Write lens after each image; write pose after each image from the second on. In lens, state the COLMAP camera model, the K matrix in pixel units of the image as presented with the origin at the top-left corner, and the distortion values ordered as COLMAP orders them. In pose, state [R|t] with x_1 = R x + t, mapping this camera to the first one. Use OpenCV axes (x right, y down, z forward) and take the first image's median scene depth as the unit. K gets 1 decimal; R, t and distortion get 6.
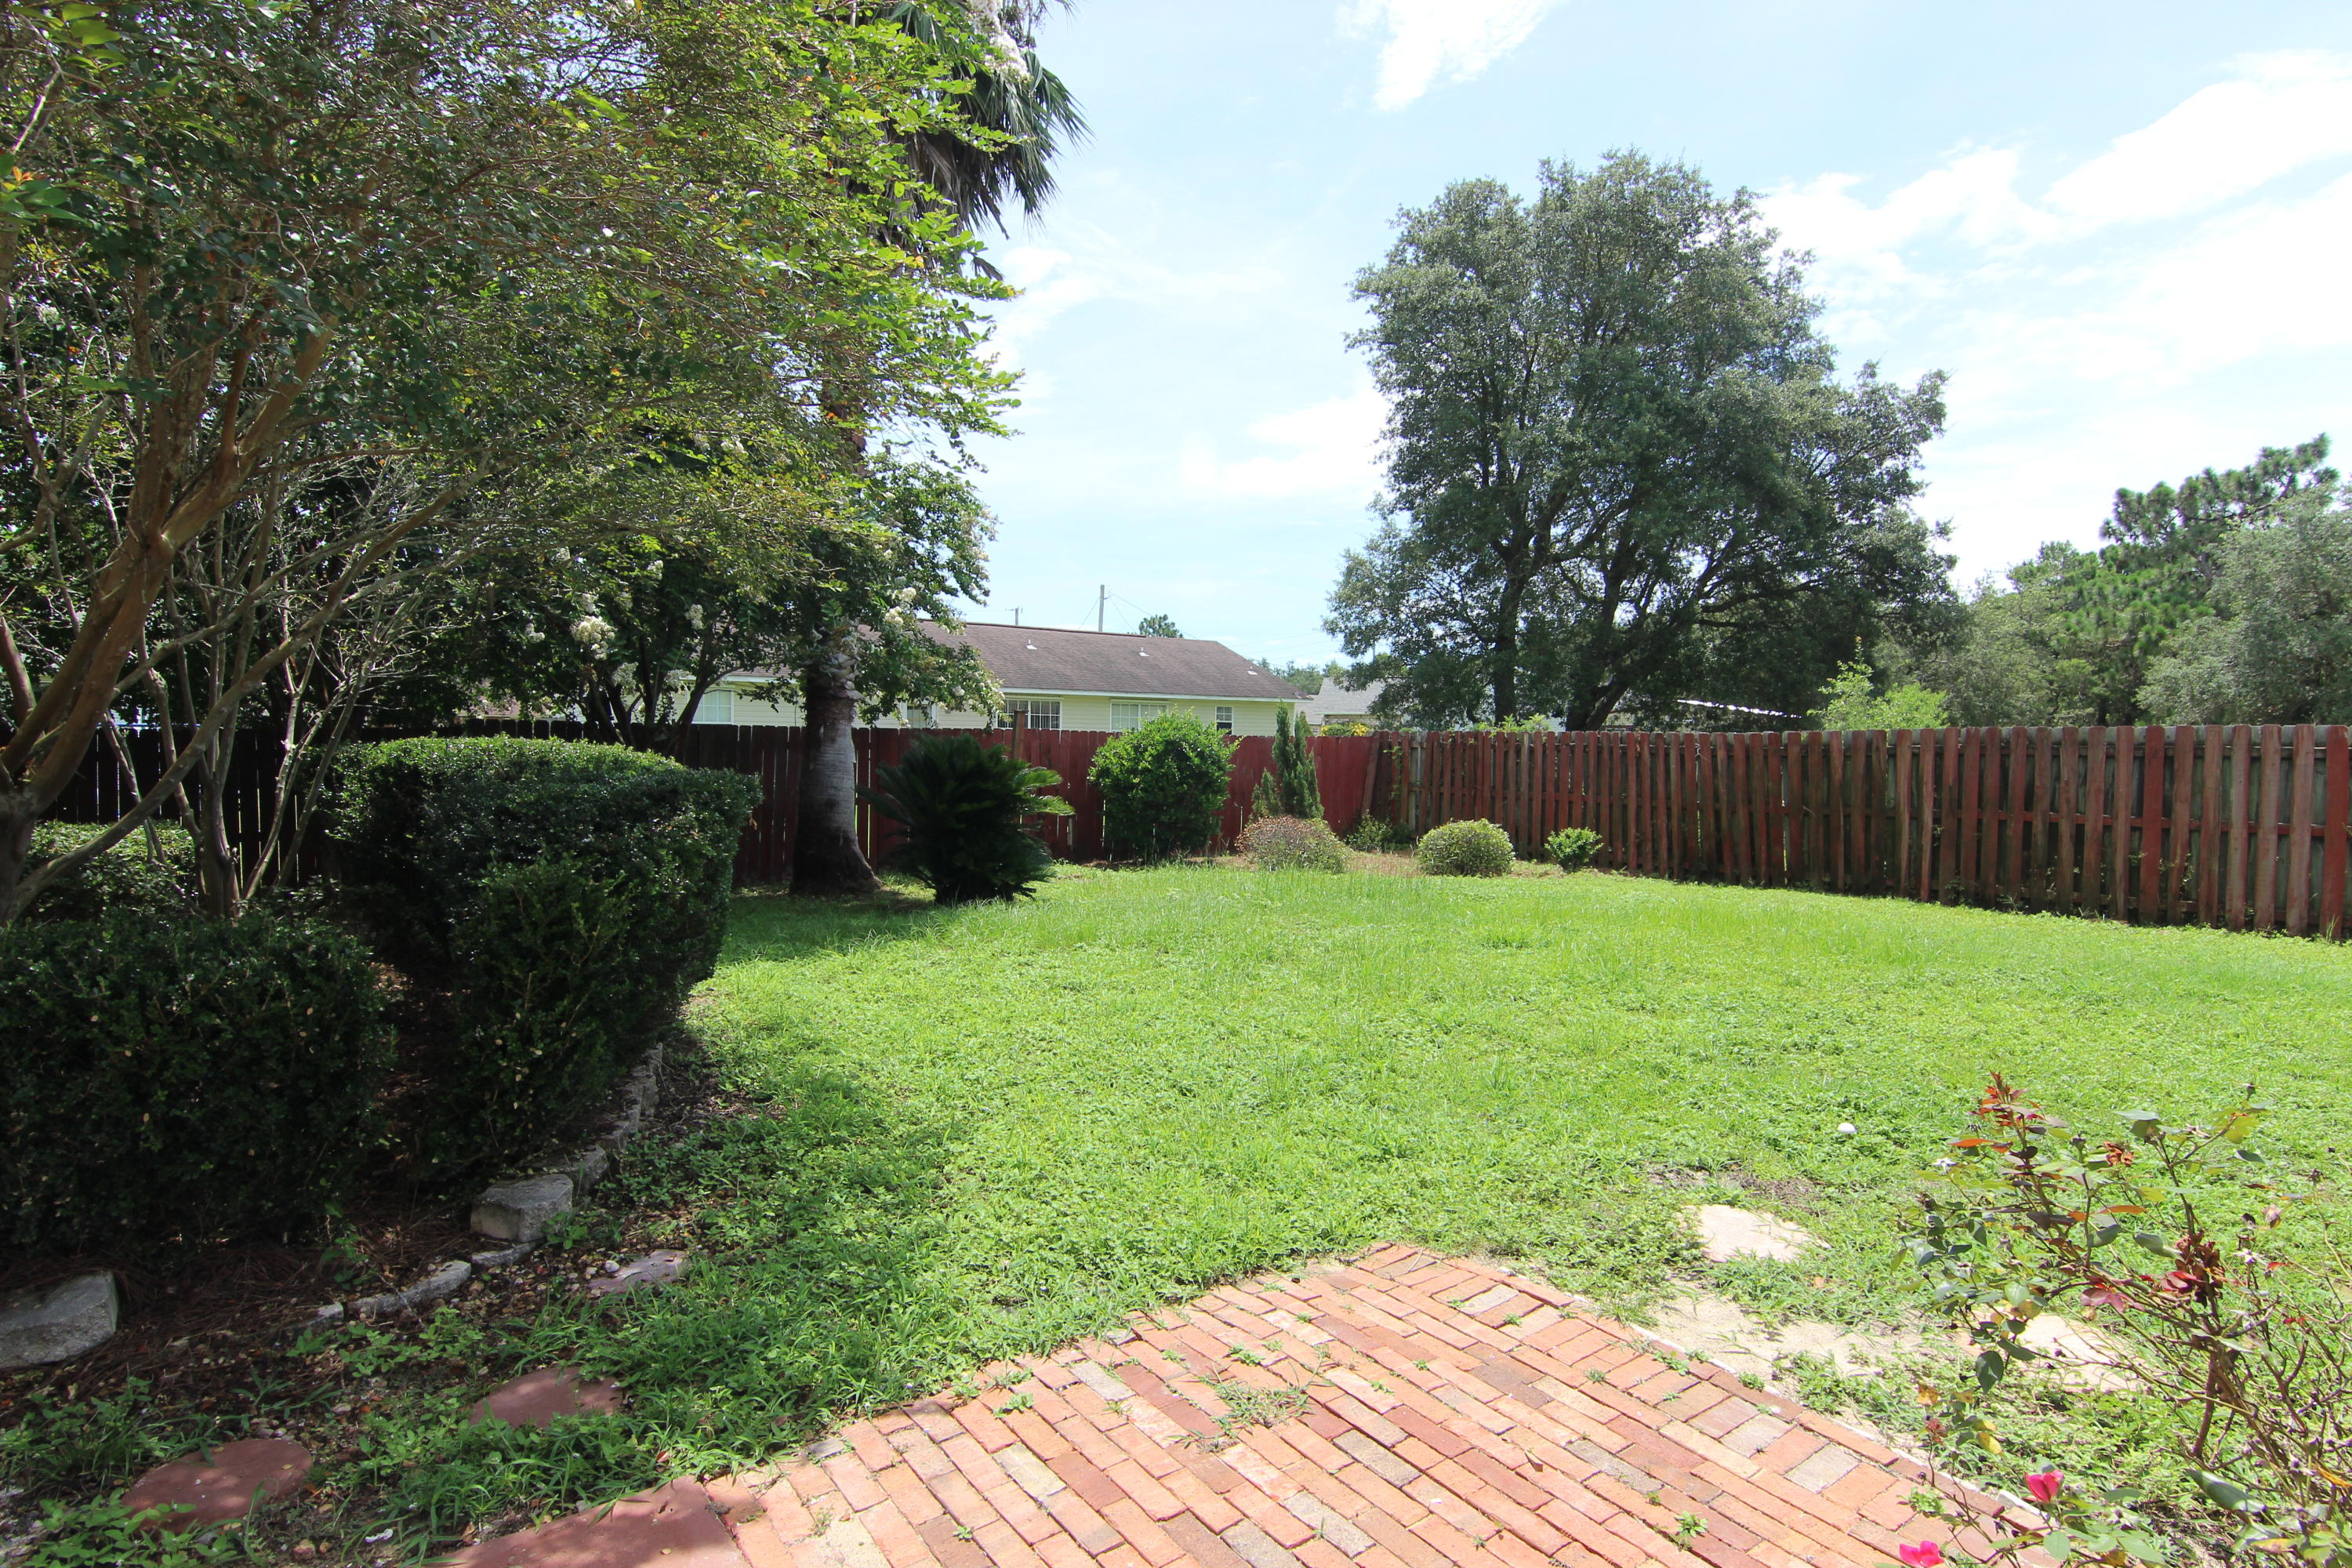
lens RADIAL K [[1186.3, 0, 1186.6], [0, 1186.3, 777.2], [0, 0, 1]] dist [-0.003637, -0.008877]
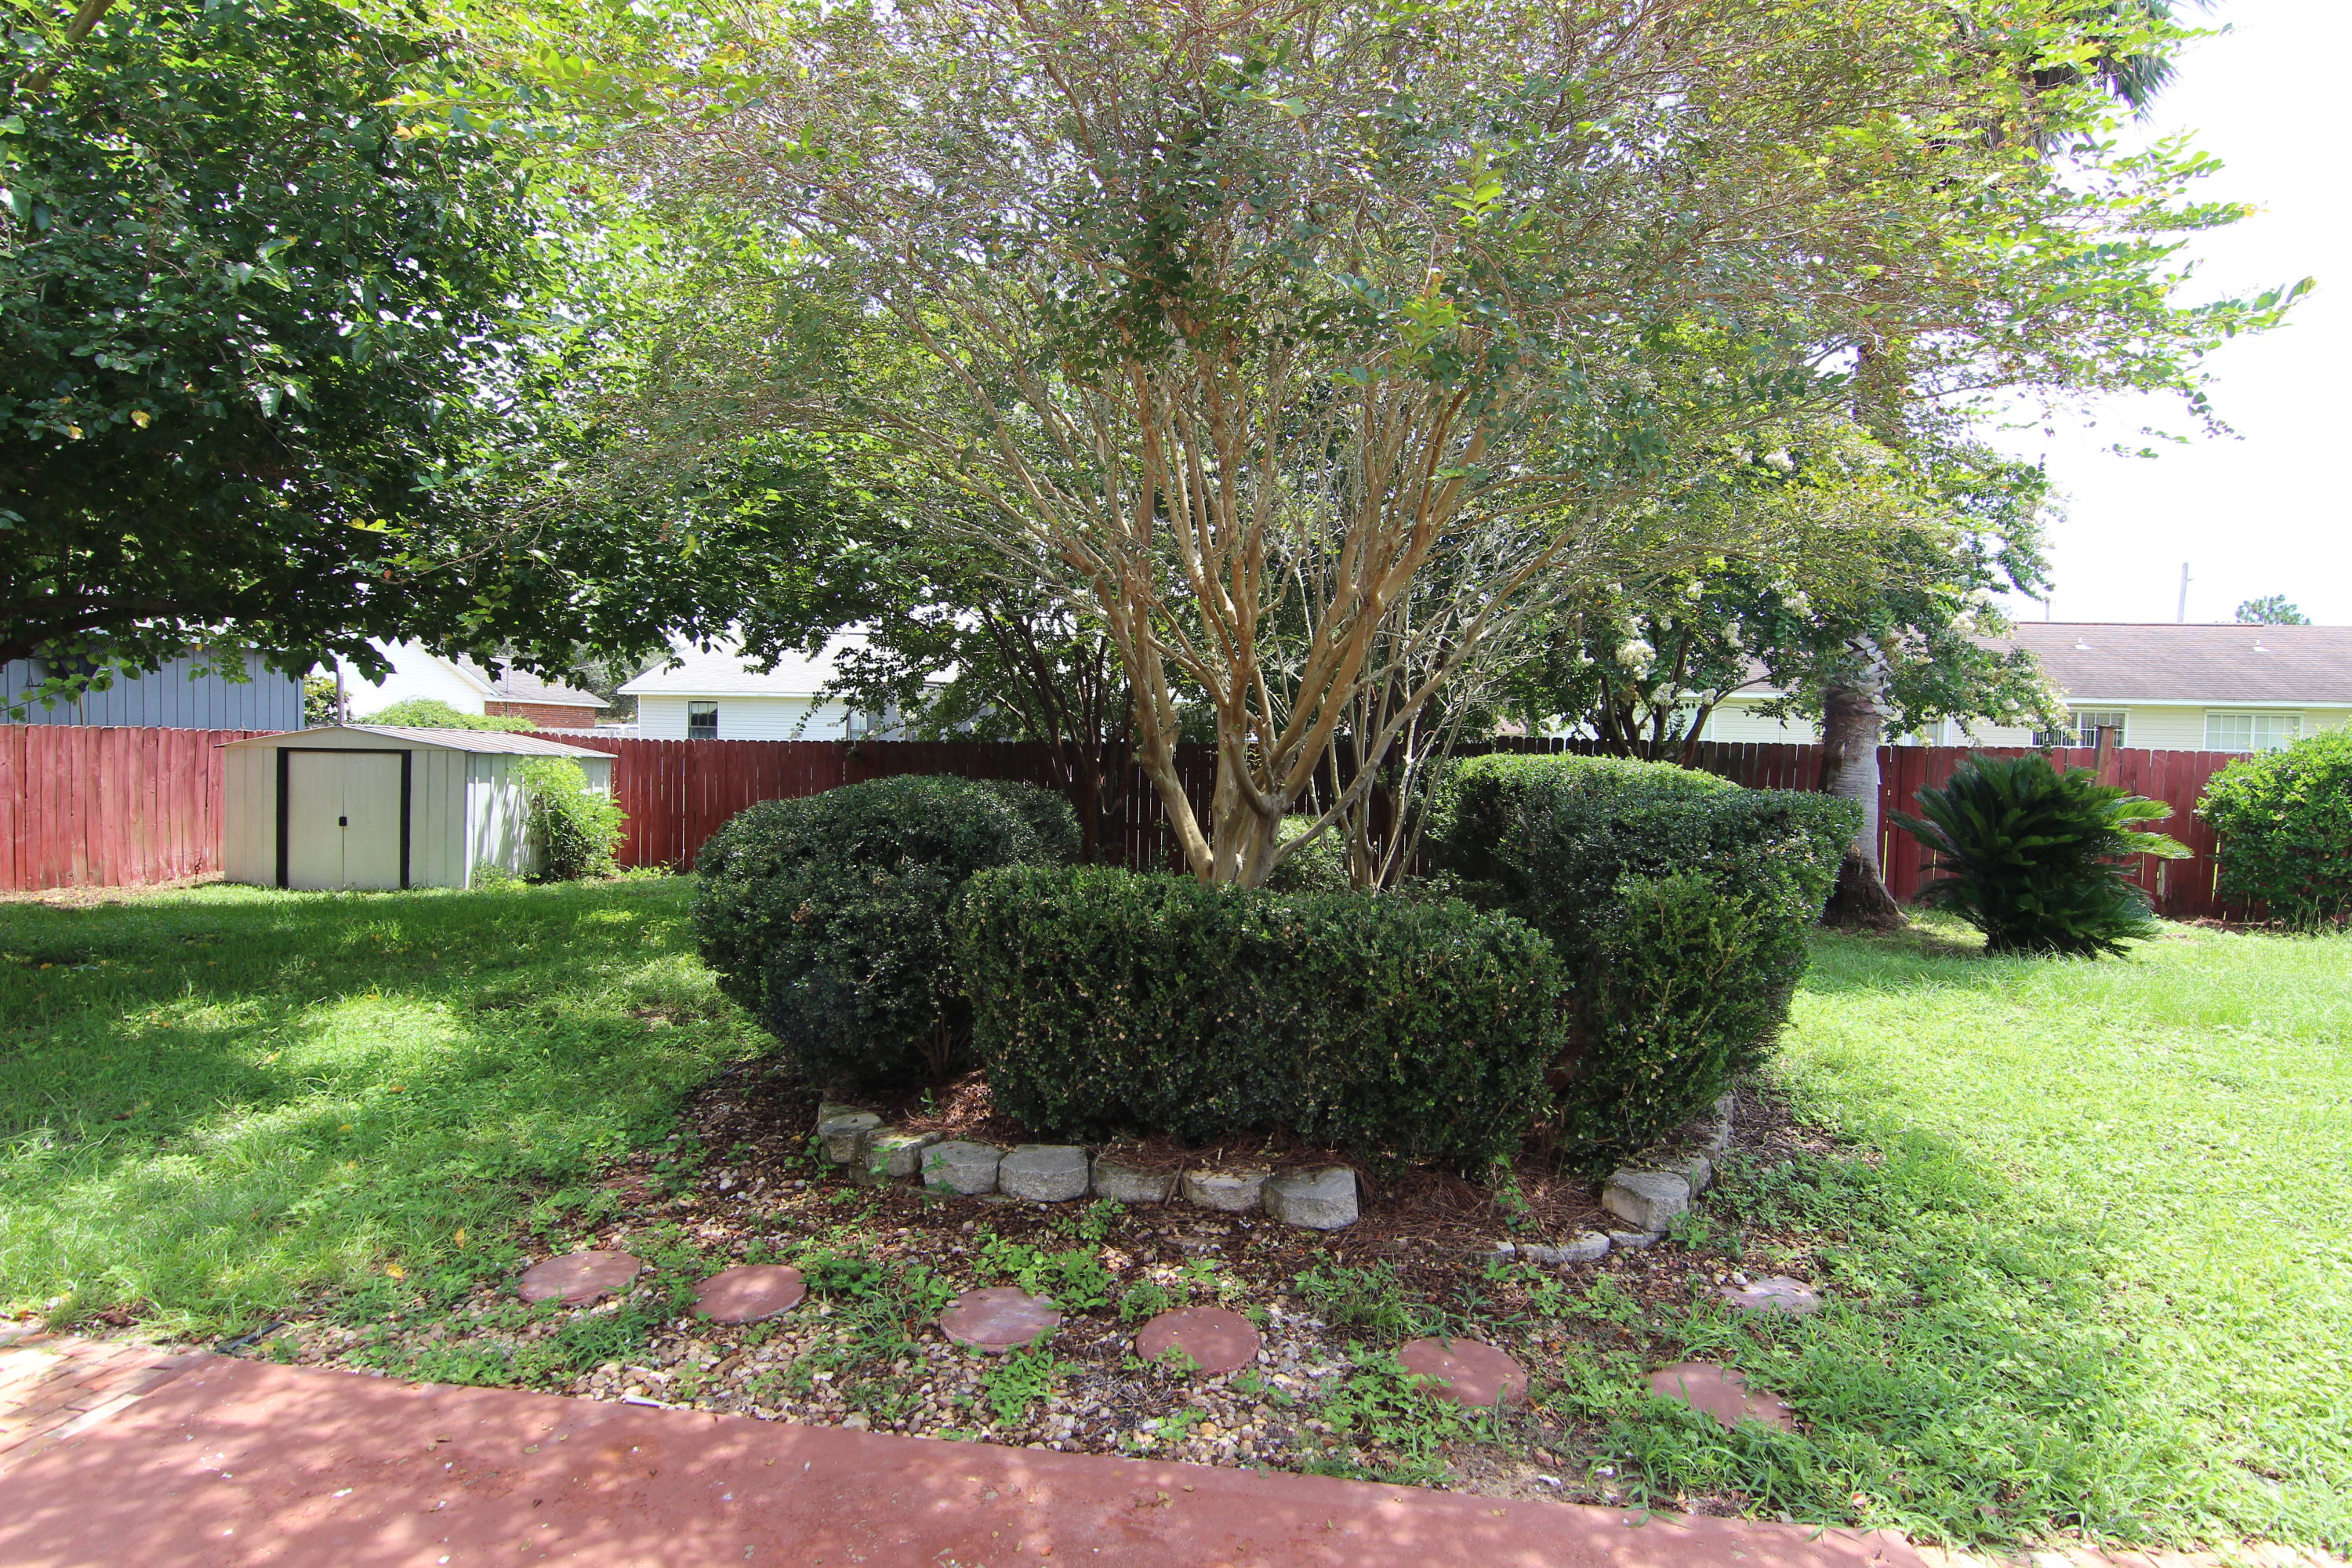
lens RADIAL K [[1186.3, 0, 1183.5], [0, 1186.3, 778.2], [0, 0, 1]] dist [-0.003637, -0.008877]
pose [[0.733694, 0.024183, -0.679050, -0.114182], [-0.032092, 0.999485, 0.000921, -0.001722], [0.678722, 0.021116, 0.734092, -0.058335]]
